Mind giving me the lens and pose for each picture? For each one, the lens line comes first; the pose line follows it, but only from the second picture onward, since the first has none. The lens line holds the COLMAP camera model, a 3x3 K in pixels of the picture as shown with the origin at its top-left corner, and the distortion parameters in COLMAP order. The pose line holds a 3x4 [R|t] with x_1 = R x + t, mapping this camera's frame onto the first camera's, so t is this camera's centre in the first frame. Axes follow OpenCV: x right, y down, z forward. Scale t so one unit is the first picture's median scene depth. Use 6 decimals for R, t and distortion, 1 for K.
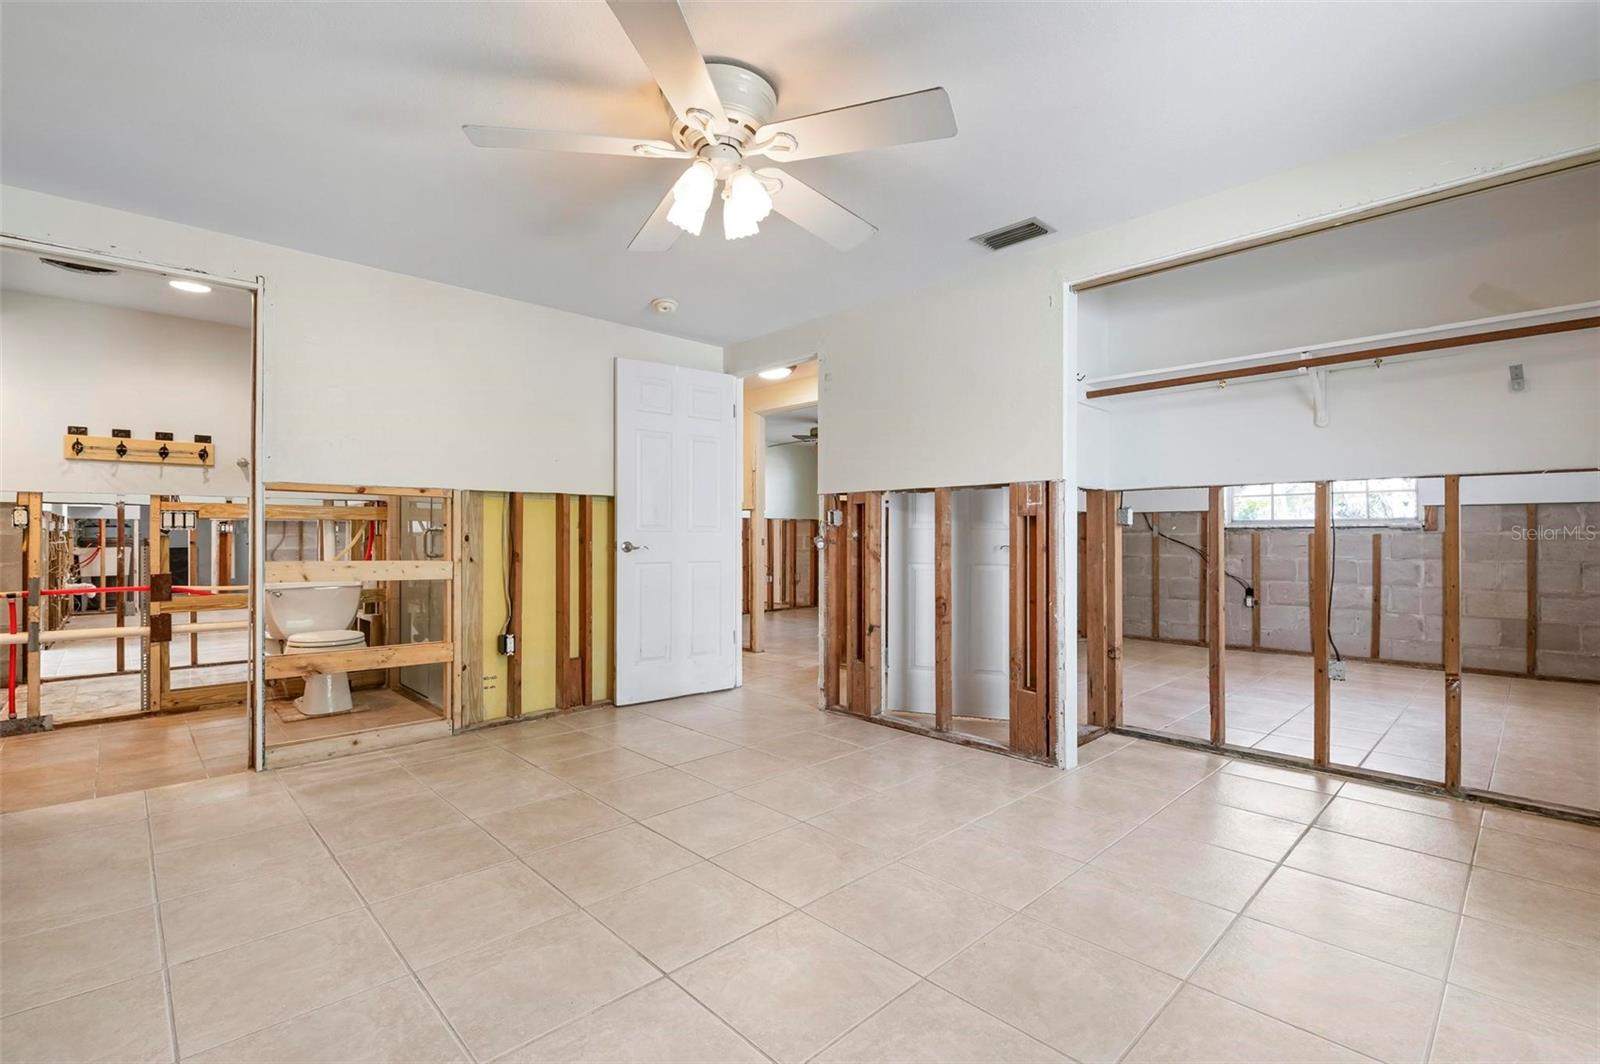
lens RADIAL K [[711.7, 0, 813.3], [0, 711.7, 533.4], [0, 0, 1]] dist [-0.006150, -0.003907]
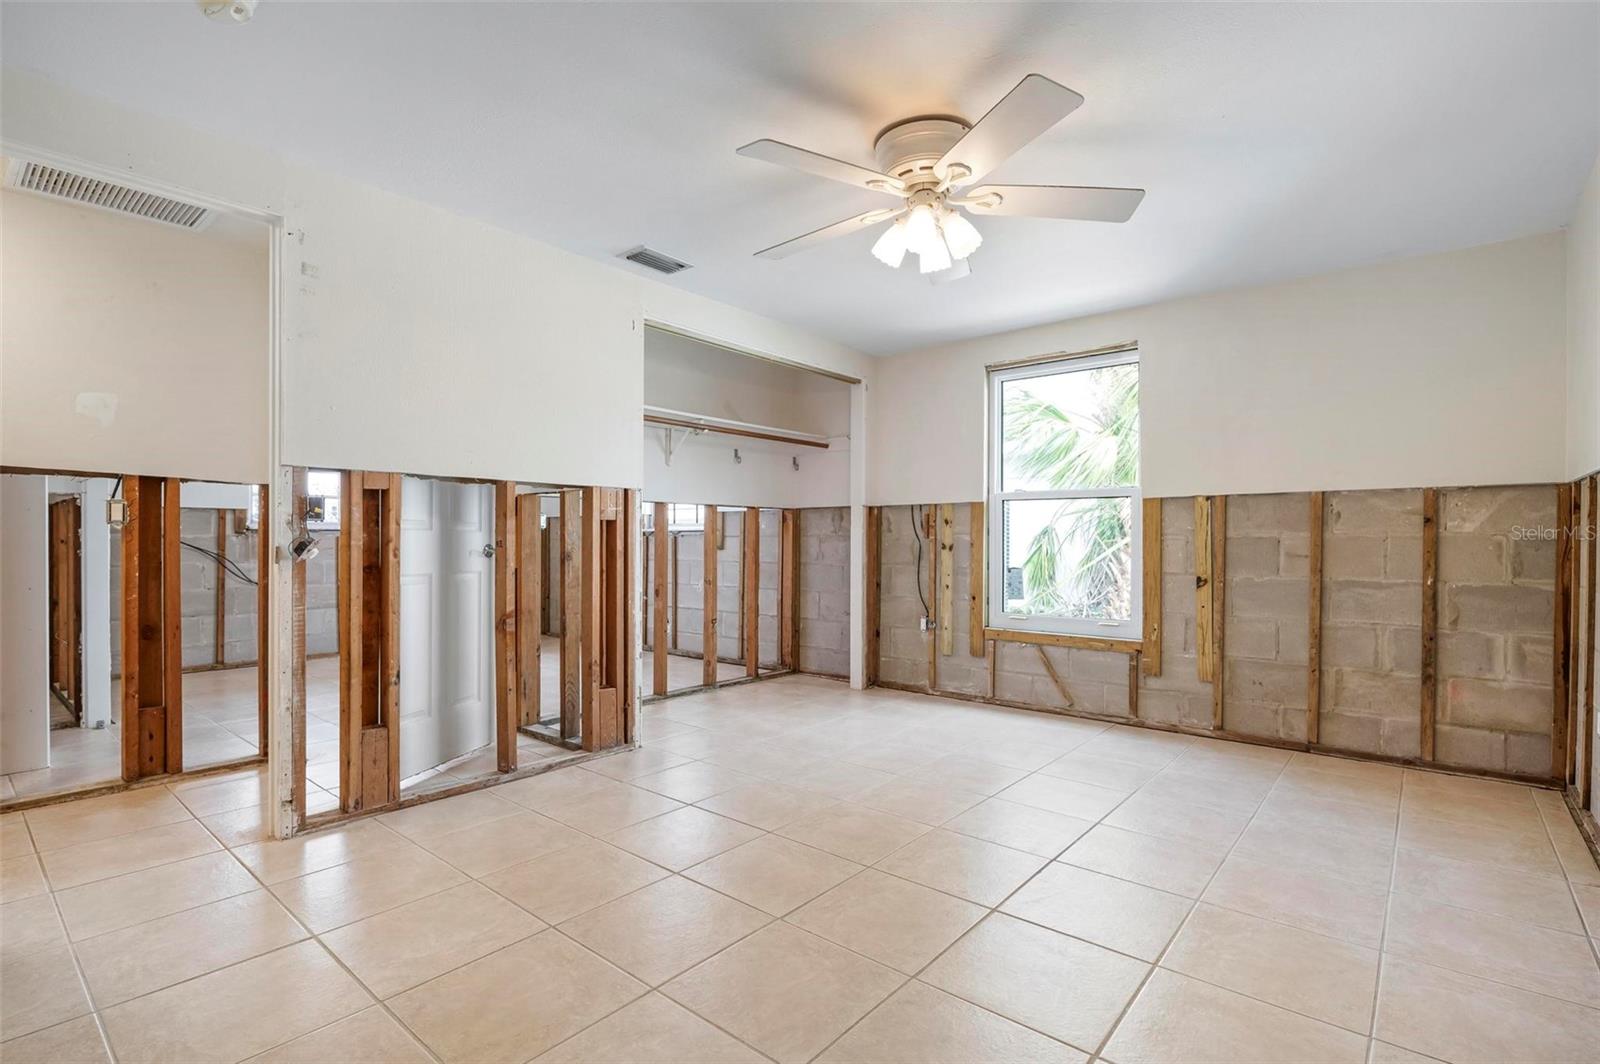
lens RADIAL K [[773.0, 0, 791.5], [0, 773.0, 539.0], [0, 0, 1]] dist [0.009078, -0.006638]
pose [[-0.100293, 0.001525, 0.994957, -0.741499], [-0.009333, 0.999953, -0.002473, 0.002414], [-0.994914, -0.009534, -0.100274, 0.739237]]
